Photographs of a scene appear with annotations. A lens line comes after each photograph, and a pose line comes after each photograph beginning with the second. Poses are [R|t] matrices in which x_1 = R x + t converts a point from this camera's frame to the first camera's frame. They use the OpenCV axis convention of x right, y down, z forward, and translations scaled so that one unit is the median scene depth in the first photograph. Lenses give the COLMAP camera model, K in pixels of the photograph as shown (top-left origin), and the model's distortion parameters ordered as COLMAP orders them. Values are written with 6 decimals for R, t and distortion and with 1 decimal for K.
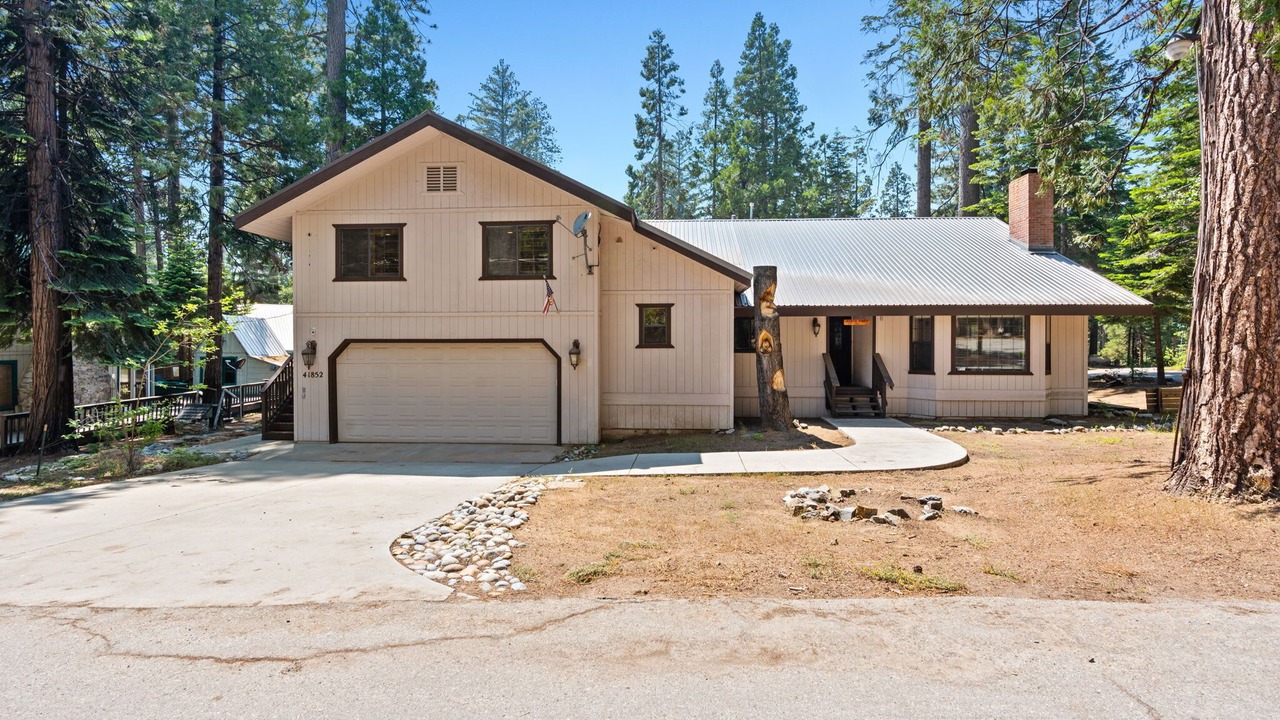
lens RADIAL K [[588.7, 0, 644.4], [0, 588.7, 350.0], [0, 0, 1]] dist [-0.003673, 0.000518]
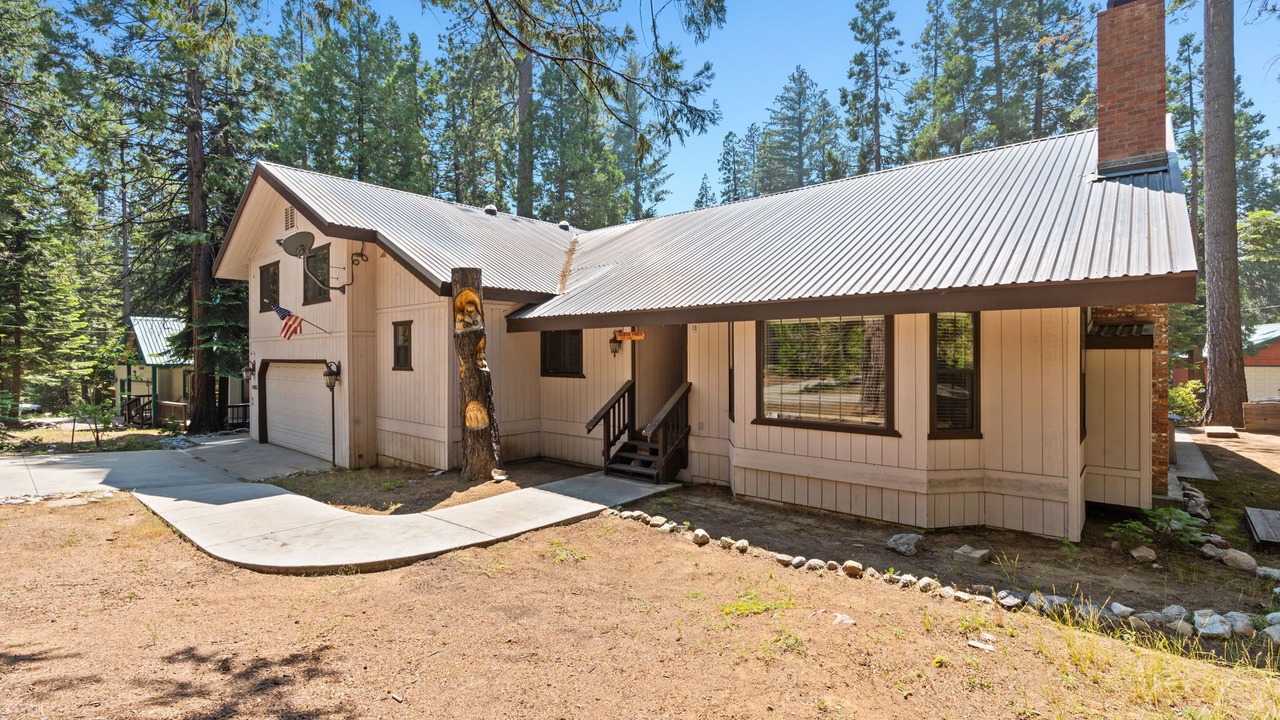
lens RADIAL K [[577.5, 0, 638.4], [0, 577.5, 356.6], [0, 0, 1]] dist [-0.003760, 0.000576]
pose [[0.801782, -0.000861, -0.597616, 0.761226], [-0.003157, 0.999979, -0.005676, -0.020051], [0.597608, 0.006438, 0.801762, 0.482205]]
